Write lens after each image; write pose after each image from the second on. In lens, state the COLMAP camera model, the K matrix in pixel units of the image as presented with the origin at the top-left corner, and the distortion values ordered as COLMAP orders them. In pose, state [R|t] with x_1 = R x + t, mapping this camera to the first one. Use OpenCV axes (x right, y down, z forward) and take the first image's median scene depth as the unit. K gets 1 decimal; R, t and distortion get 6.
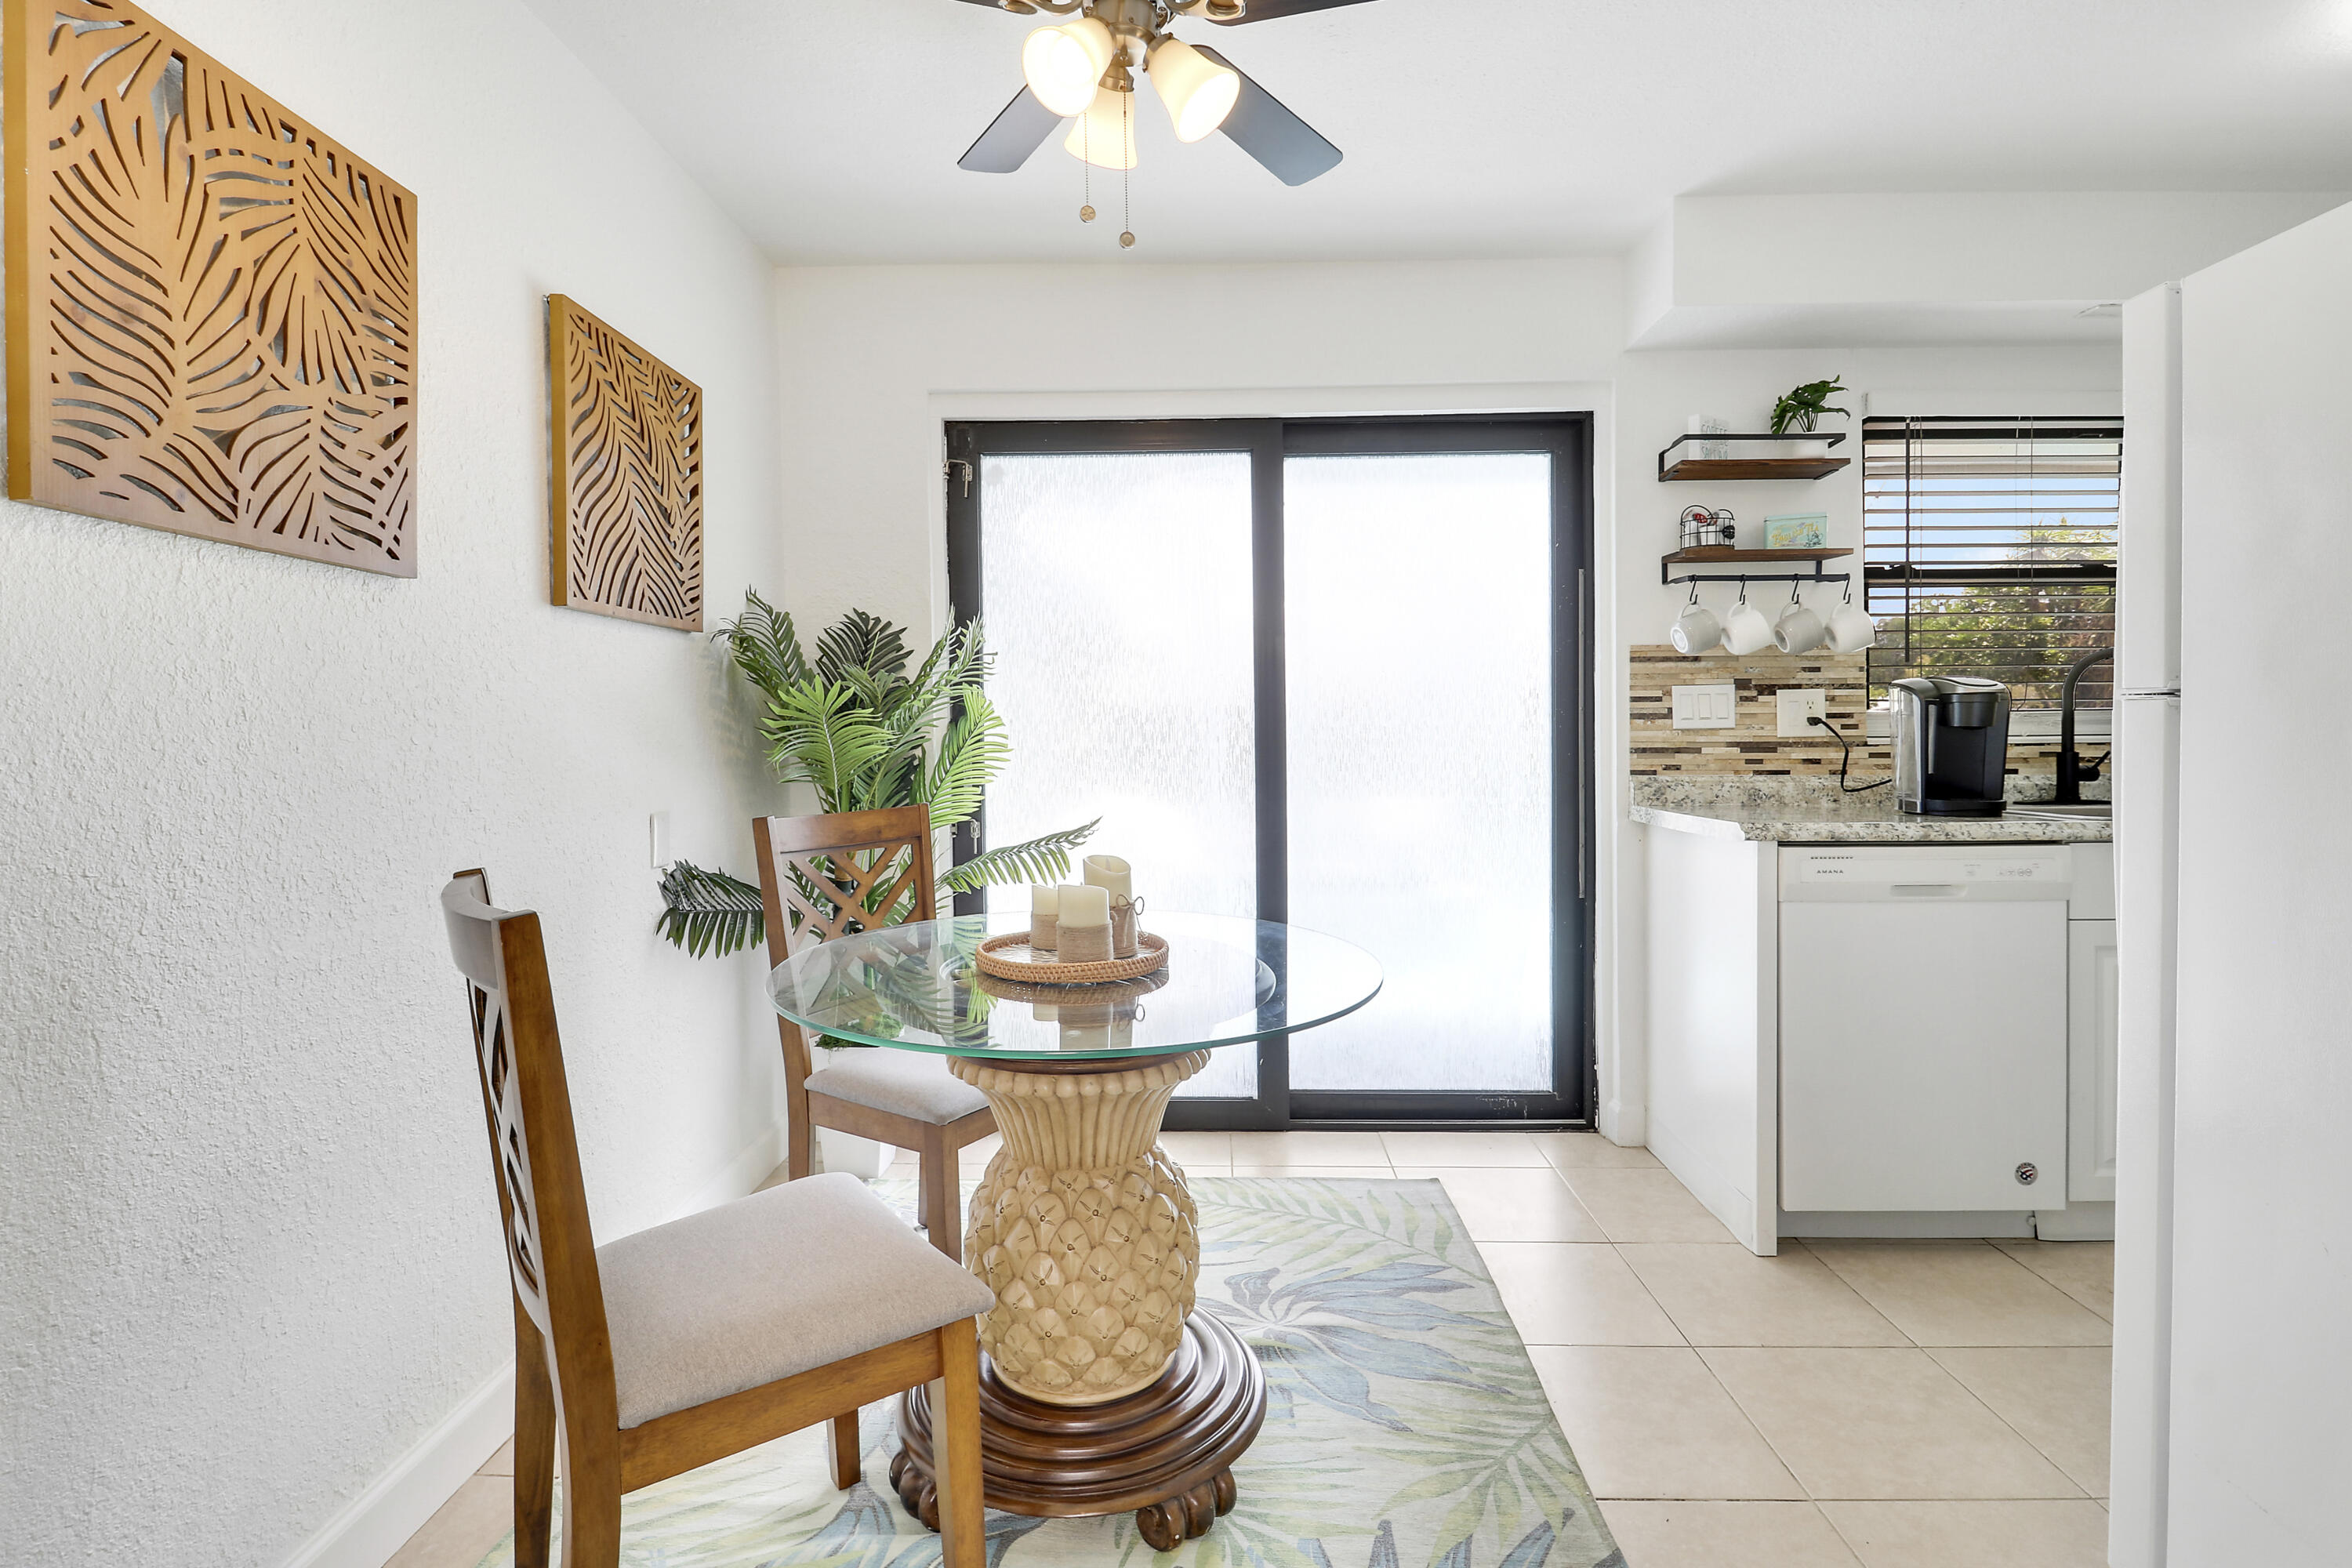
lens RADIAL K [[1117.8, 0, 1186.9], [0, 1117.8, 729.1], [0, 0, 1]] dist [-0.000842, -0.012141]
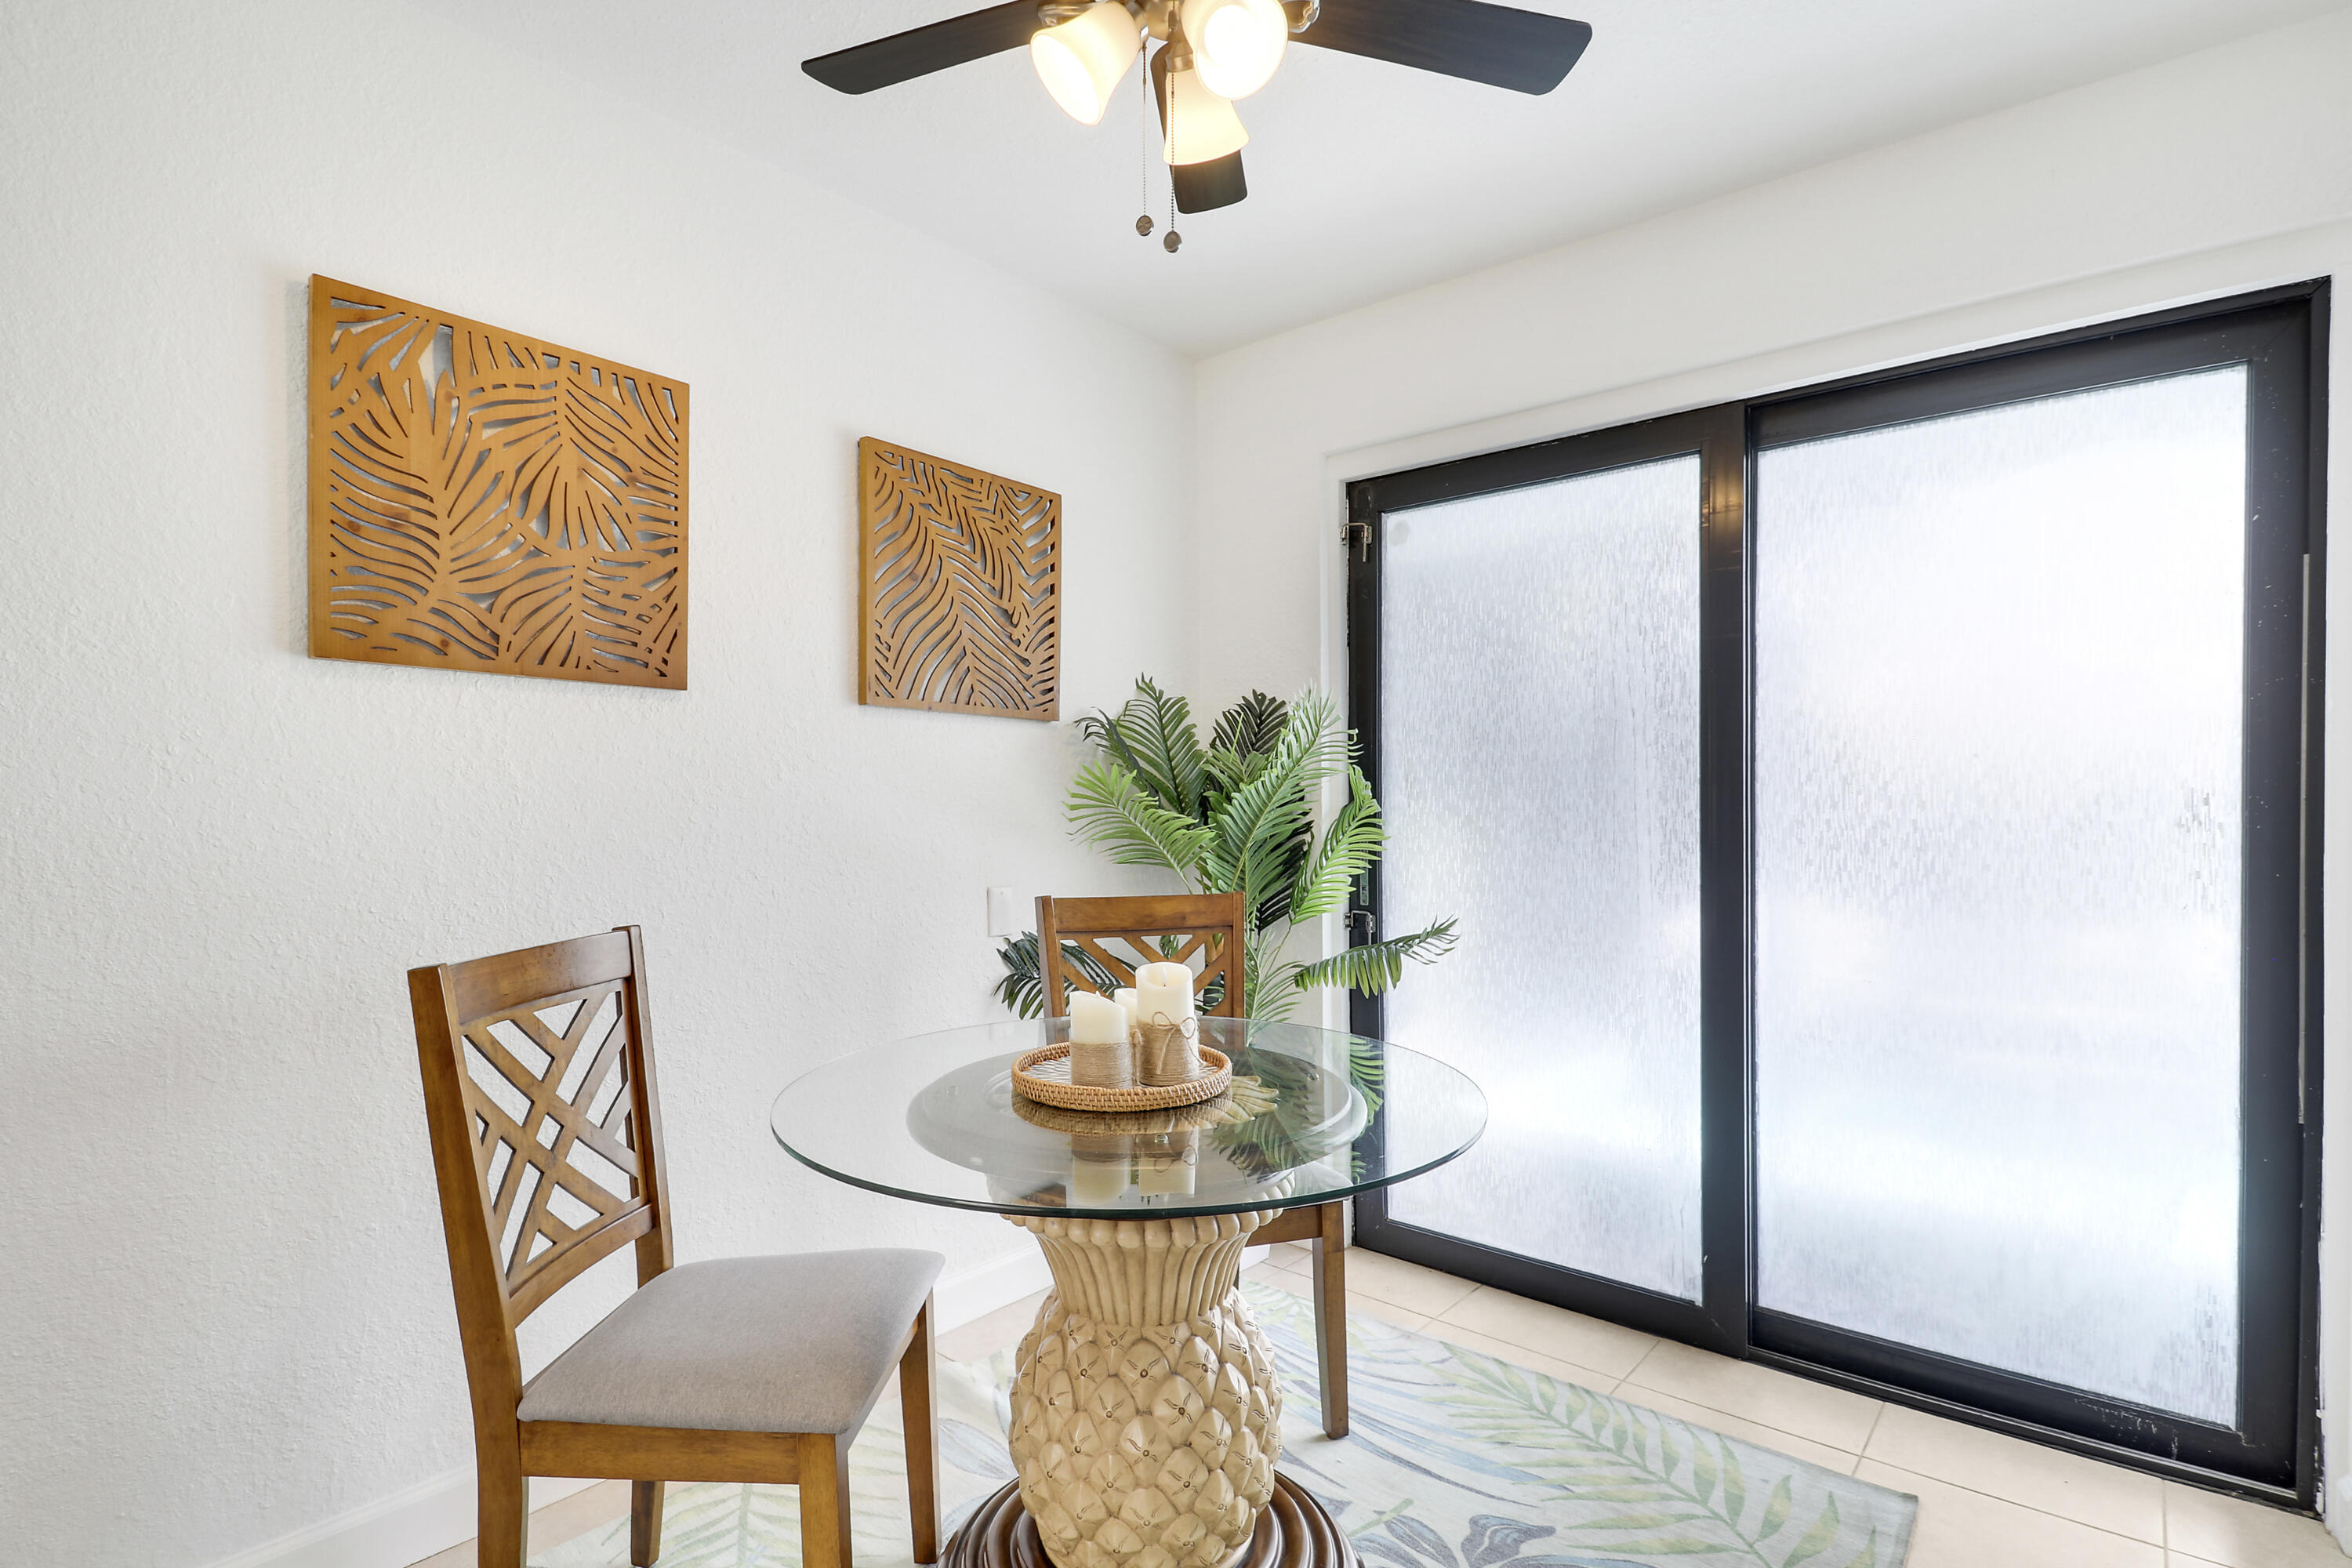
lens RADIAL K [[1121.8, 0, 1192.8], [0, 1121.8, 809.6], [0, 0, 1]] dist [-0.002268, -0.007636]
pose [[0.777230, 0.010202, -0.629133, 0.316765], [-0.008396, 0.999948, 0.005843, -0.008142], [0.629160, 0.000741, 0.777275, 0.220488]]
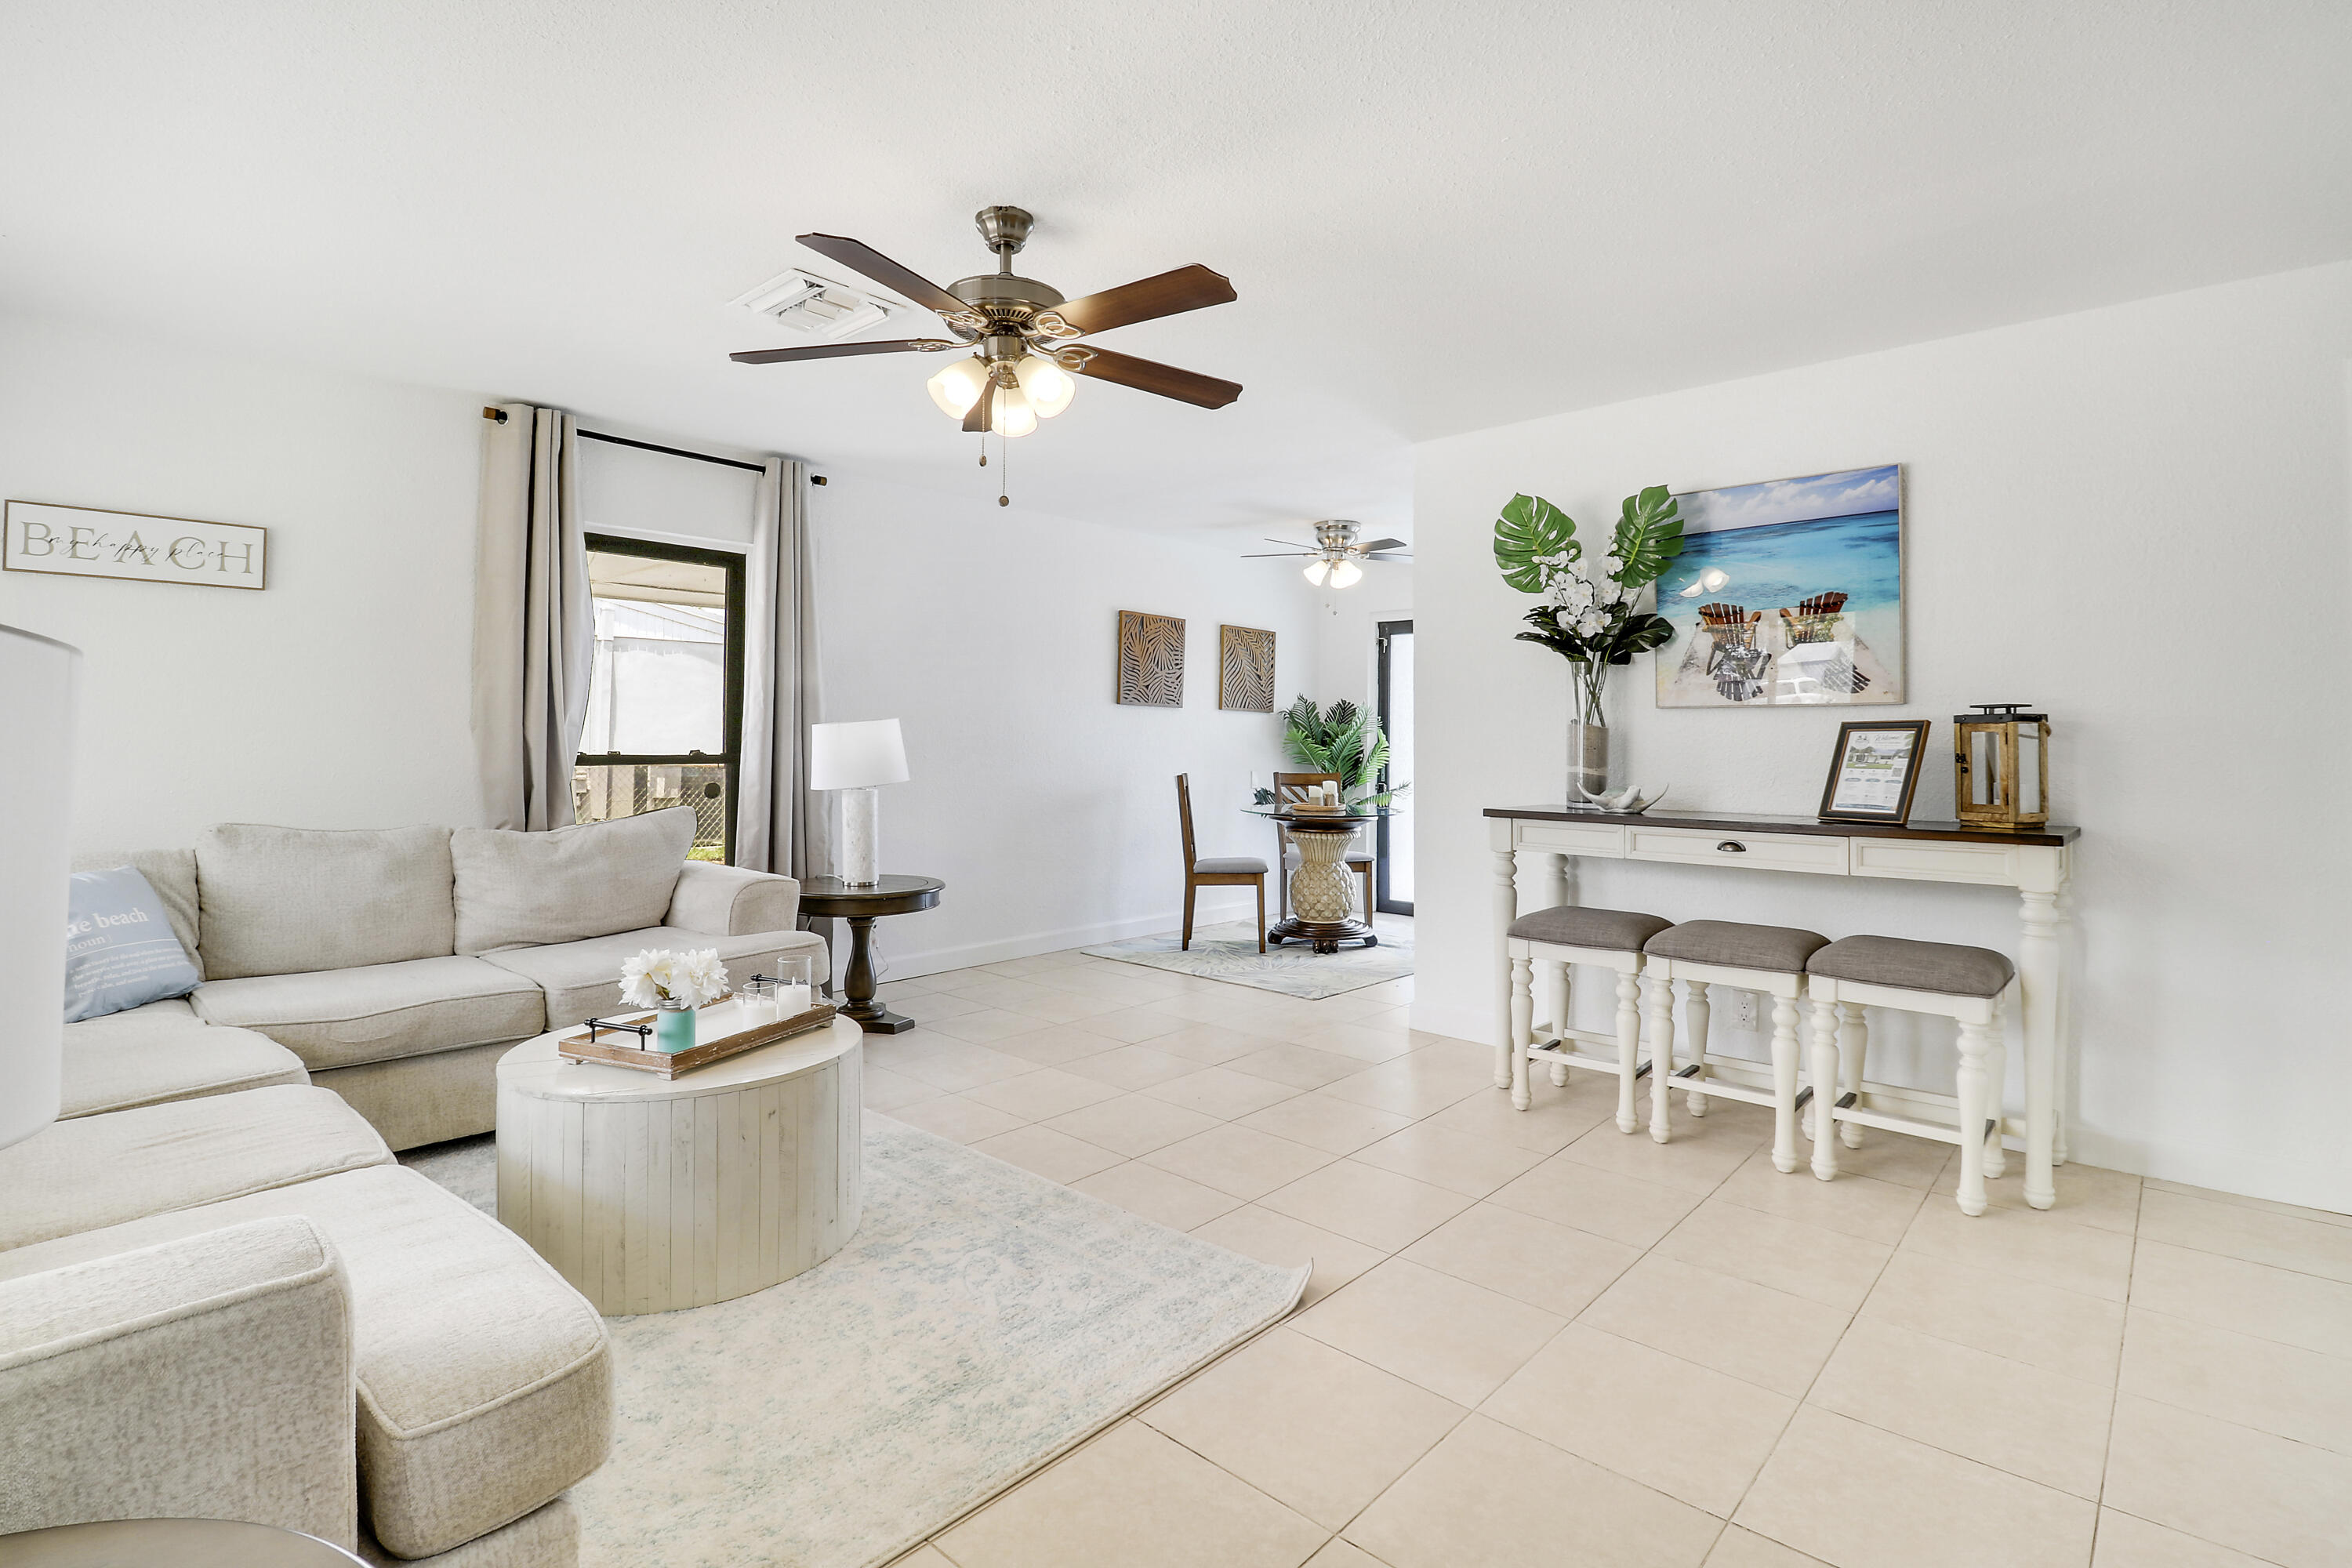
lens RADIAL K [[1117.8, 0, 1186.9], [0, 1117.8, 729.1], [0, 0, 1]] dist [-0.000842, -0.012141]
pose [[0.747463, 0.009526, -0.664235, 1.282416], [-0.020873, 0.999740, -0.009150, -0.007995], [0.663975, 0.020703, 0.747468, -1.298840]]
